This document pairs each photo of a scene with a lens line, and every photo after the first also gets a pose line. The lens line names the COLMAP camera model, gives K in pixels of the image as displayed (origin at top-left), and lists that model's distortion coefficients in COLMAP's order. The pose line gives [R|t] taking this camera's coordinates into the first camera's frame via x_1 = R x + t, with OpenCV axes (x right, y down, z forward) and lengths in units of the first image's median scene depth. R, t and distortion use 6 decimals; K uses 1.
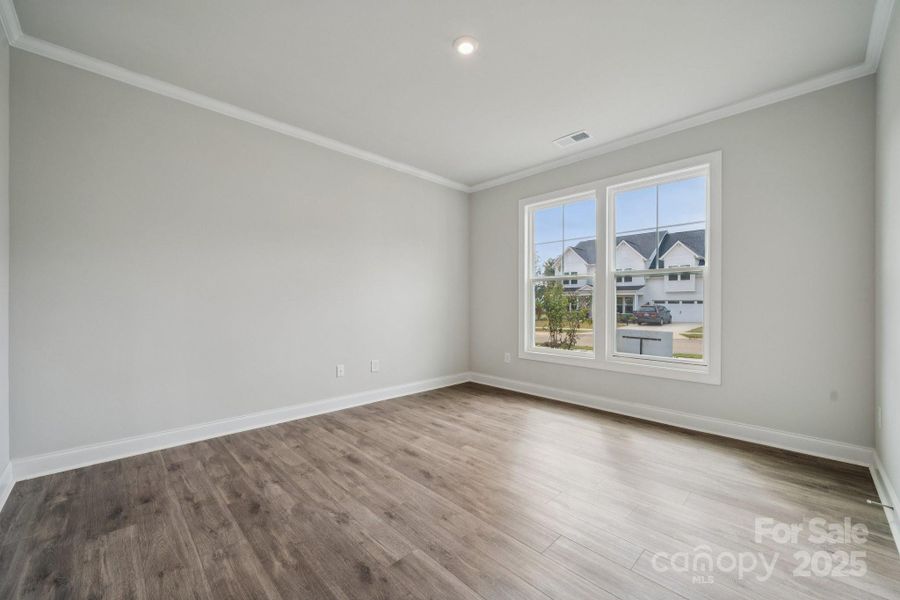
lens RADIAL K [[352.5, 0, 448.5], [0, 352.5, 303.9], [0, 0, 1]] dist [0.001613, -0.000165]
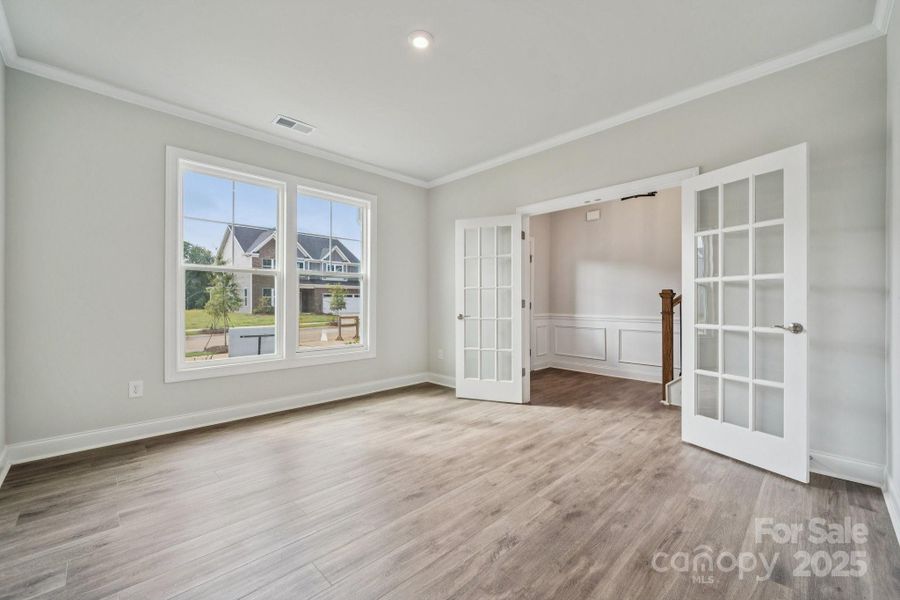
lens RADIAL K [[379.7, 0, 446.2], [0, 379.7, 298.0], [0, 0, 1]] dist [-0.003232, 0.000575]
pose [[-0.018939, 0.009635, 0.999774, -0.886178], [0.001046, 0.999953, -0.009617, 0.002926], [-0.999820, 0.000864, -0.018948, 0.827677]]
